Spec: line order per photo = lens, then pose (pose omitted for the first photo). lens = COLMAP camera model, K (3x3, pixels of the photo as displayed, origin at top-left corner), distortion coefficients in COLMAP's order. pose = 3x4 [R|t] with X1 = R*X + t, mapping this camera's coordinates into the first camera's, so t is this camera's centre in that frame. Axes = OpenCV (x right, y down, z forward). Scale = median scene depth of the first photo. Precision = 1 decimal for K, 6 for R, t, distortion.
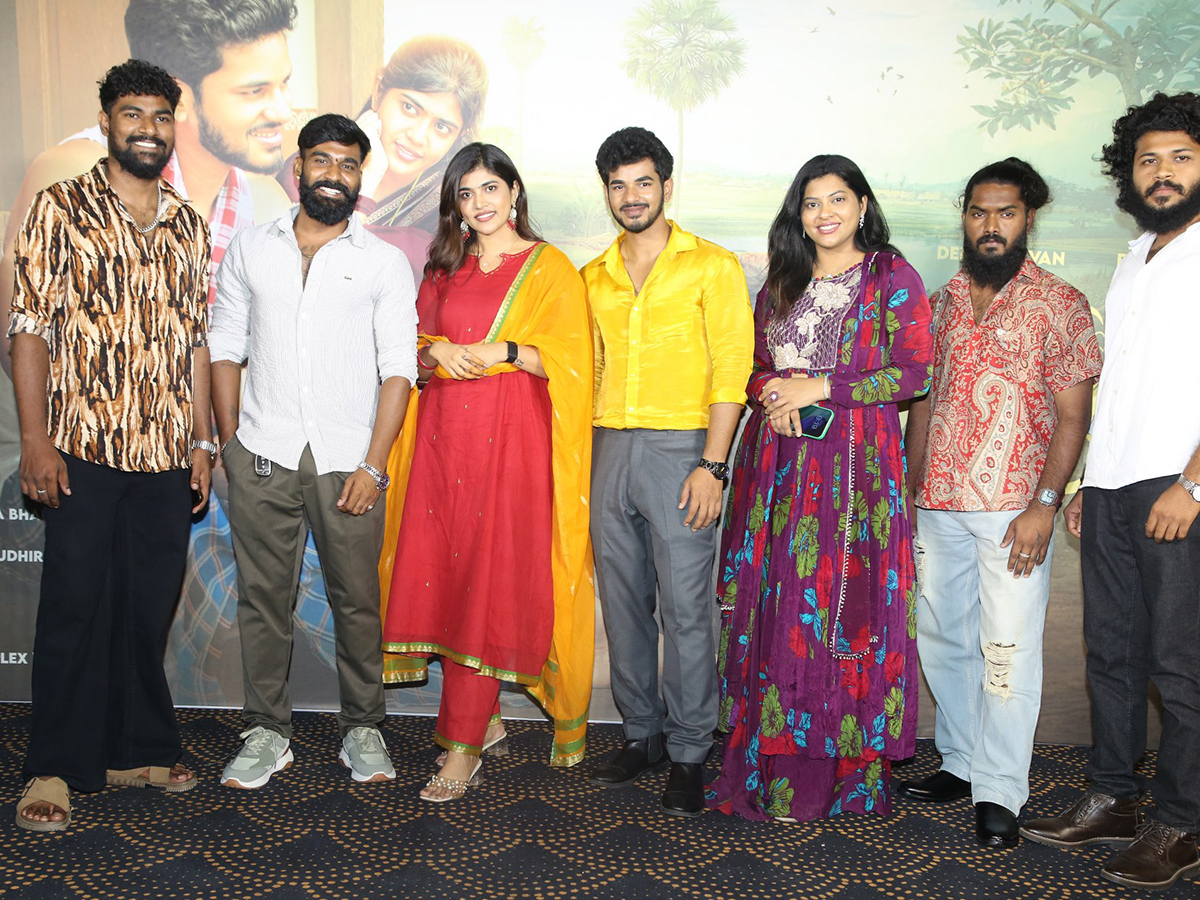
lens RADIAL K [[1296.9, 0, 599.8], [0, 1296.9, 490.8], [0, 0, 1]] dist [0.059133, 0.023205]
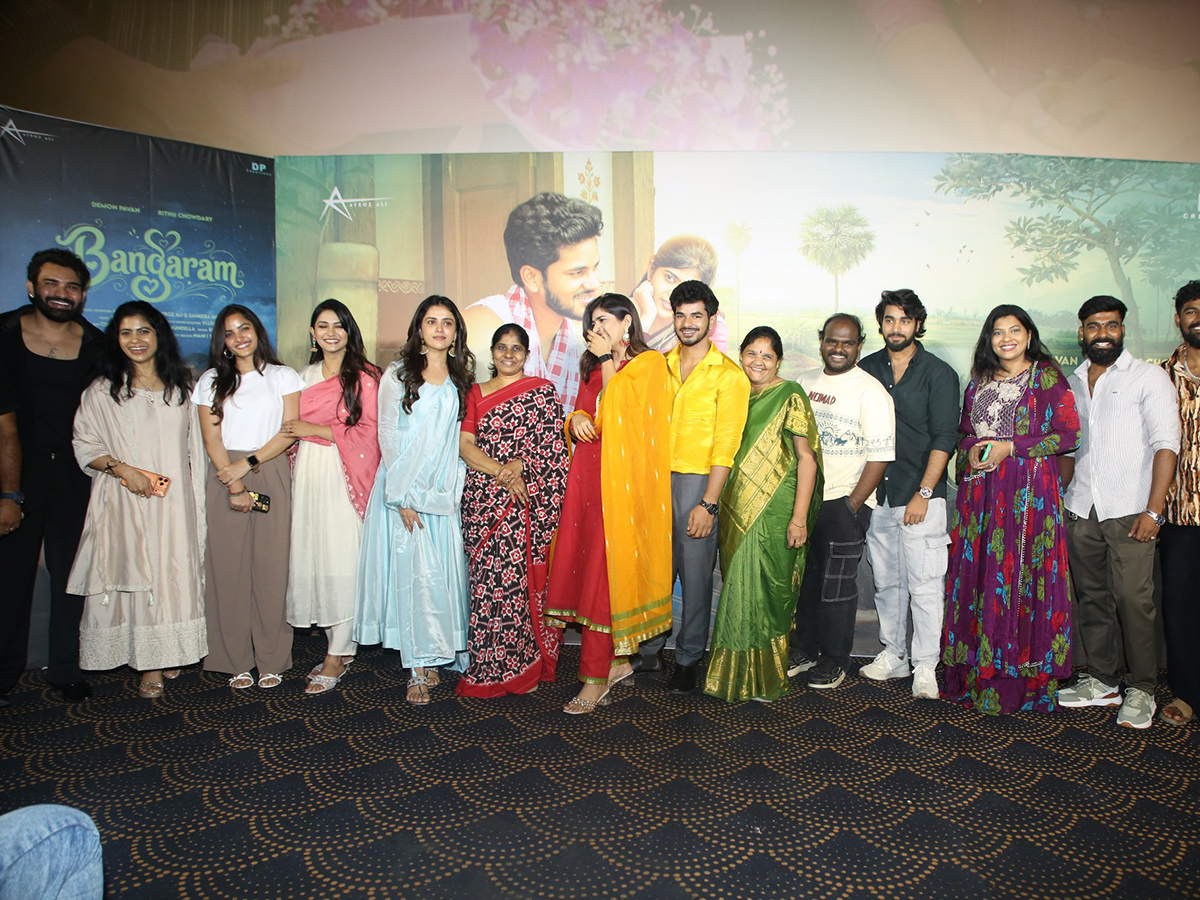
lens RADIAL K [[806.7, 0, 602.1], [0, 806.7, 475.4], [0, 0, 1]] dist [-0.055807, 0.007695]
pose [[0.996118, -0.014511, -0.086828, -0.146959], [0.011235, 0.999211, -0.038091, -0.006858], [0.087312, 0.036967, 0.995495, -0.008765]]
